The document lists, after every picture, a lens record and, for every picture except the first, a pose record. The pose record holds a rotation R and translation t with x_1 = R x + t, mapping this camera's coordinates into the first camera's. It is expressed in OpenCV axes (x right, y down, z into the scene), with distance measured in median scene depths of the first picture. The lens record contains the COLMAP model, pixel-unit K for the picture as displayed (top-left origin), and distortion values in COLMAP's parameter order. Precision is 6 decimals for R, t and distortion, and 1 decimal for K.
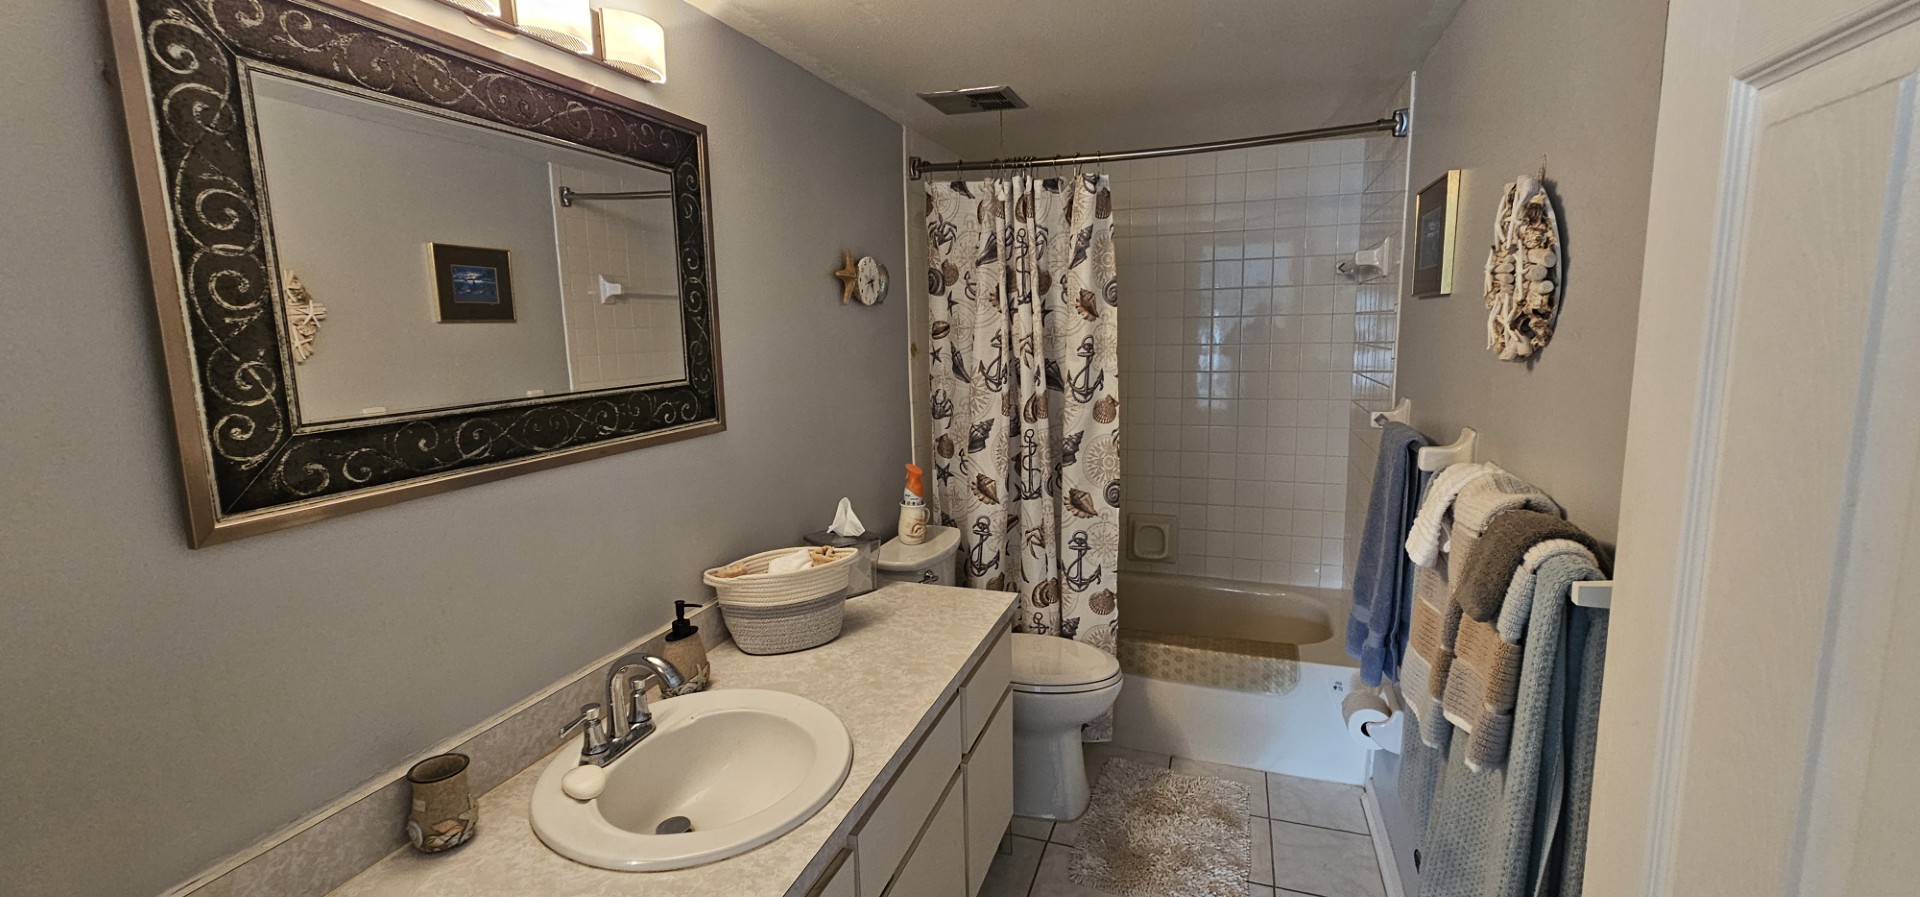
lens RADIAL K [[770.0, 0, 950.7], [0, 770.0, 435.3], [0, 0, 1]] dist [0.000404, -0.000557]
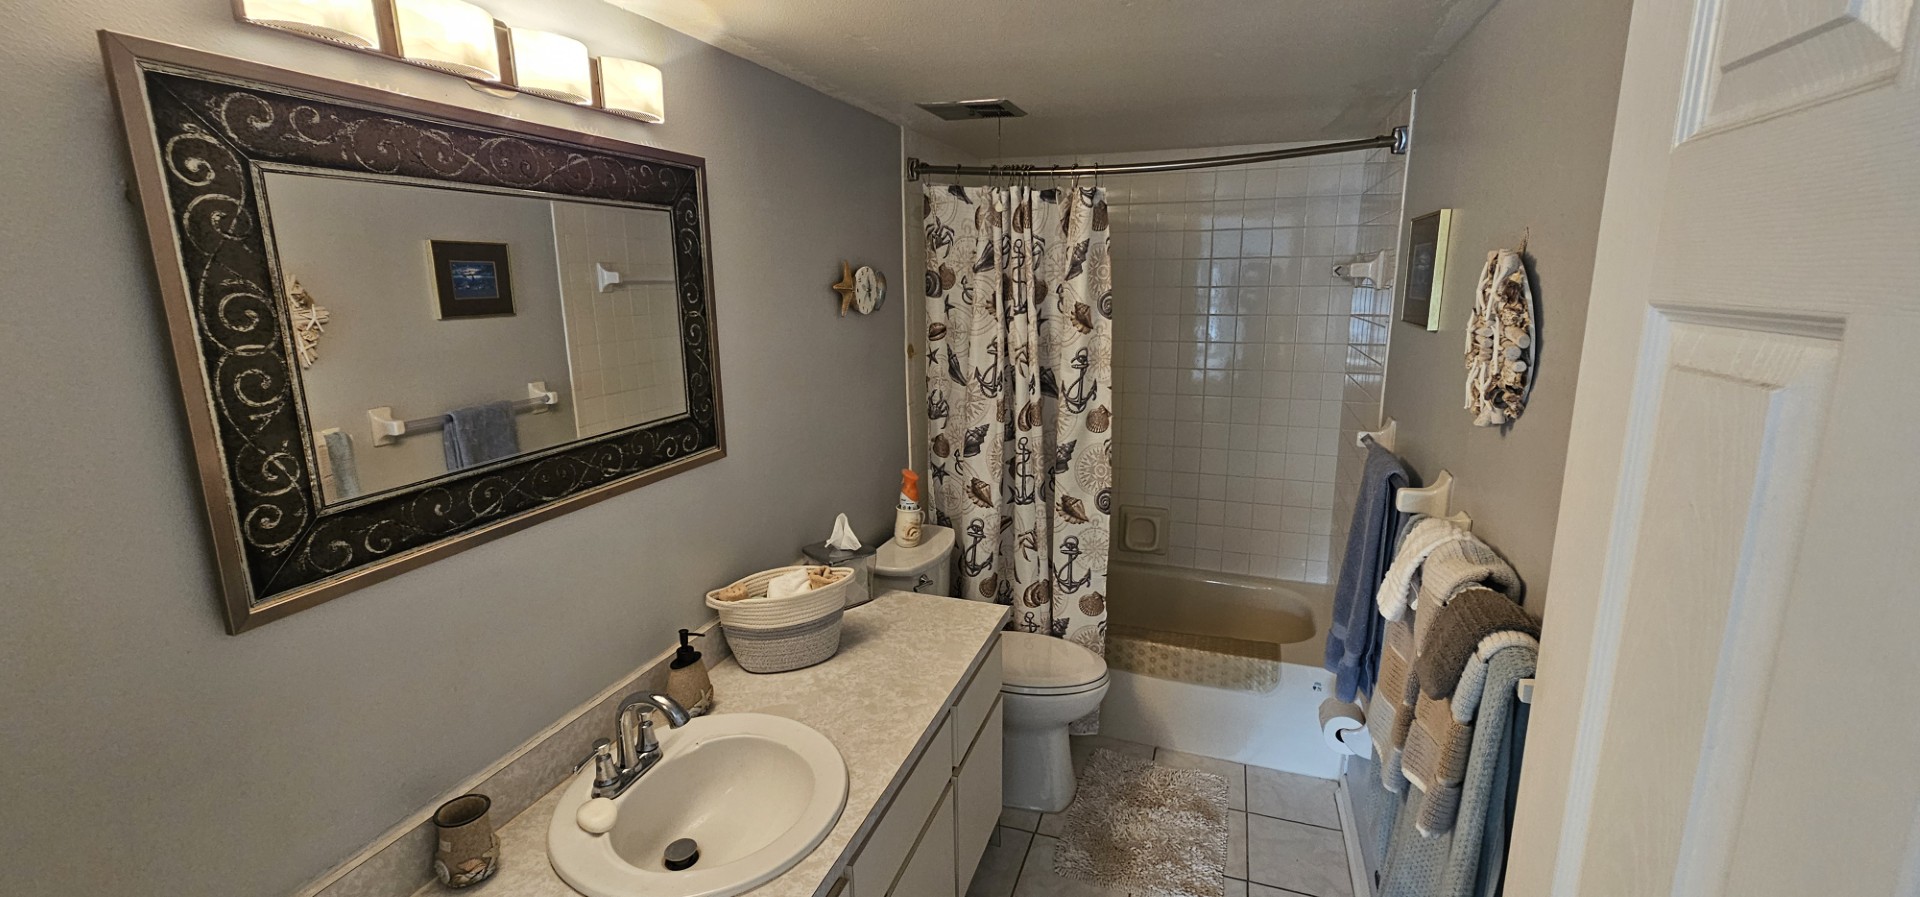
lens RADIAL K [[771.3, 0, 949.5], [0, 771.3, 439.0], [0, 0, 1]] dist [0.000449, -0.000239]
pose [[0.999954, 0.009438, 0.001900, 0.004679], [-0.009534, 0.998195, 0.059287, -0.122234], [-0.001337, -0.059303, 0.998239, -0.032632]]
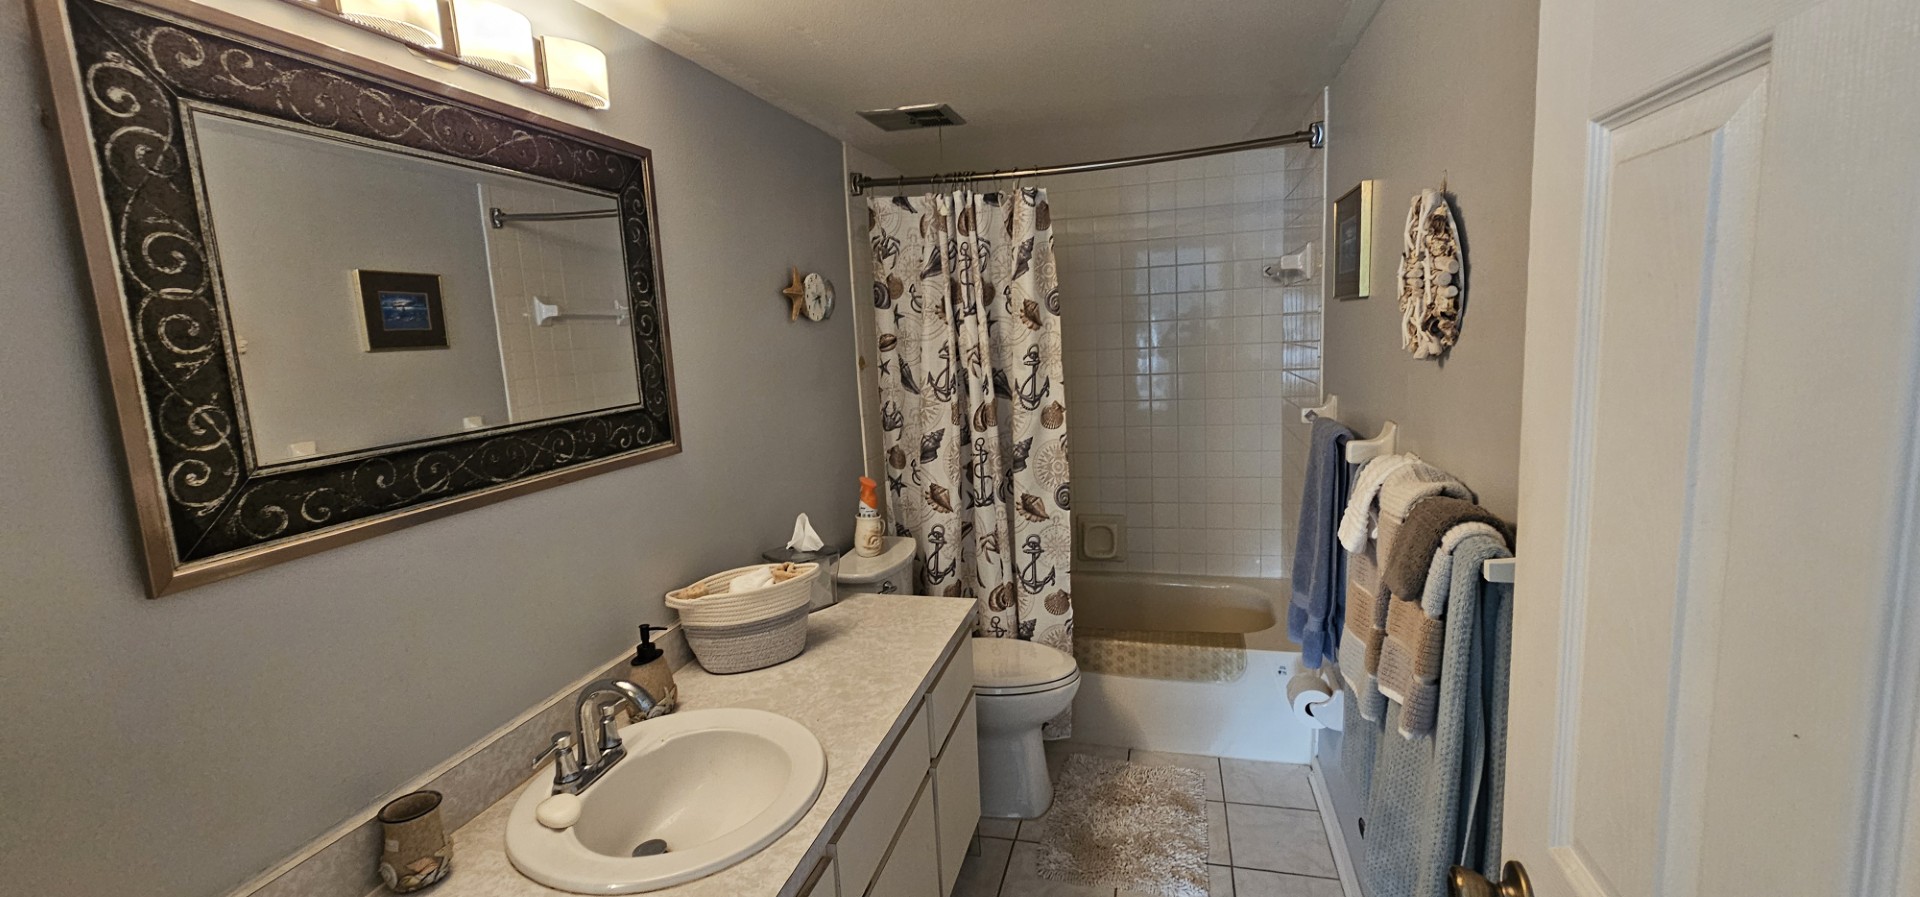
lens RADIAL K [[771.3, 0, 949.5], [0, 771.3, 439.0], [0, 0, 1]] dist [0.000449, -0.000239]
pose [[0.996703, -0.040403, 0.070362, -0.018805], [0.040792, 0.999159, -0.004107, -0.006734], [-0.070137, 0.006964, 0.997513, -0.033923]]
